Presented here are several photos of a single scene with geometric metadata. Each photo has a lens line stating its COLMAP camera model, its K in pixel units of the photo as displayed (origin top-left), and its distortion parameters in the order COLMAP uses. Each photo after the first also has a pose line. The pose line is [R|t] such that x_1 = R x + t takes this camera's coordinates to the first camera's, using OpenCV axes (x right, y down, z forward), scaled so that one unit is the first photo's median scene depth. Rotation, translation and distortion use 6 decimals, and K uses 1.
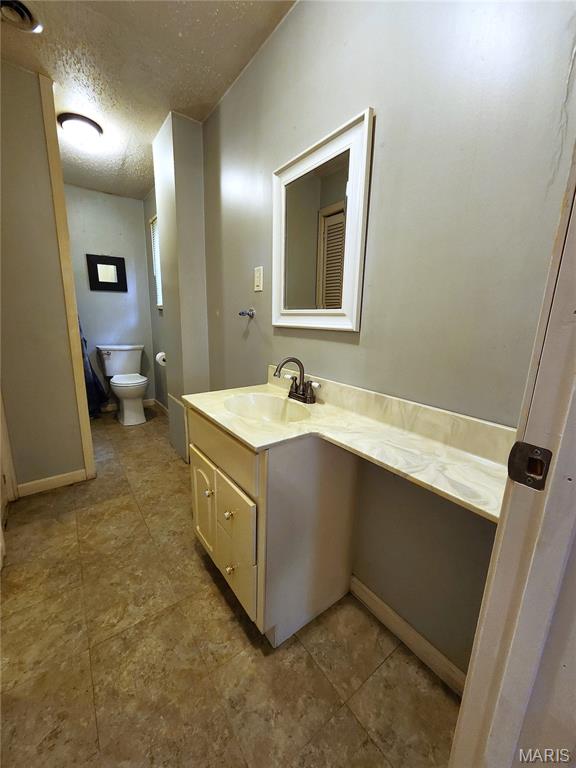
lens RADIAL K [[301.2, 0, 280.2], [0, 301.2, 382.2], [0, 0, 1]] dist [0.000791, -0.000575]
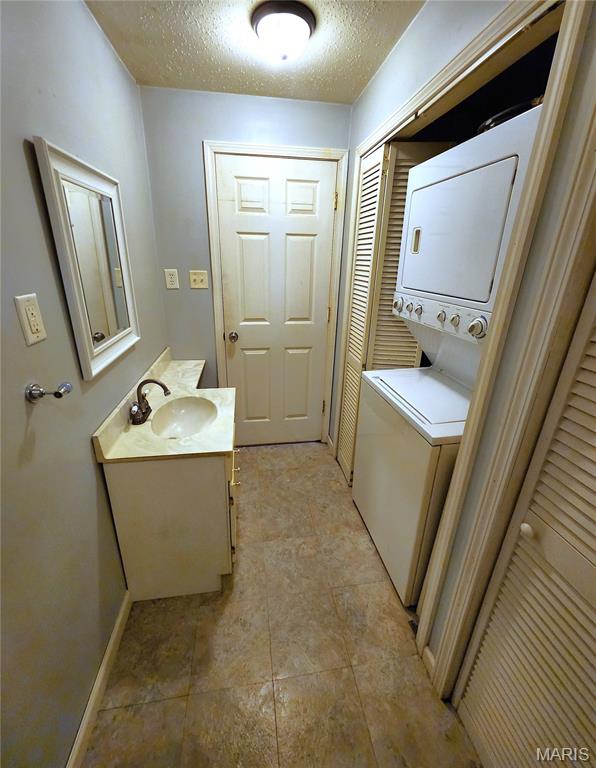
lens RADIAL K [[337.1, 0, 298.0], [0, 337.1, 384.0], [0, 0, 1]] dist [0.000196, 0.000013]
pose [[-0.893707, -0.207622, 0.397720, -0.408770], [0.046317, 0.839046, 0.542085, -0.308928], [-0.446255, 0.502886, -0.740245, 0.738091]]
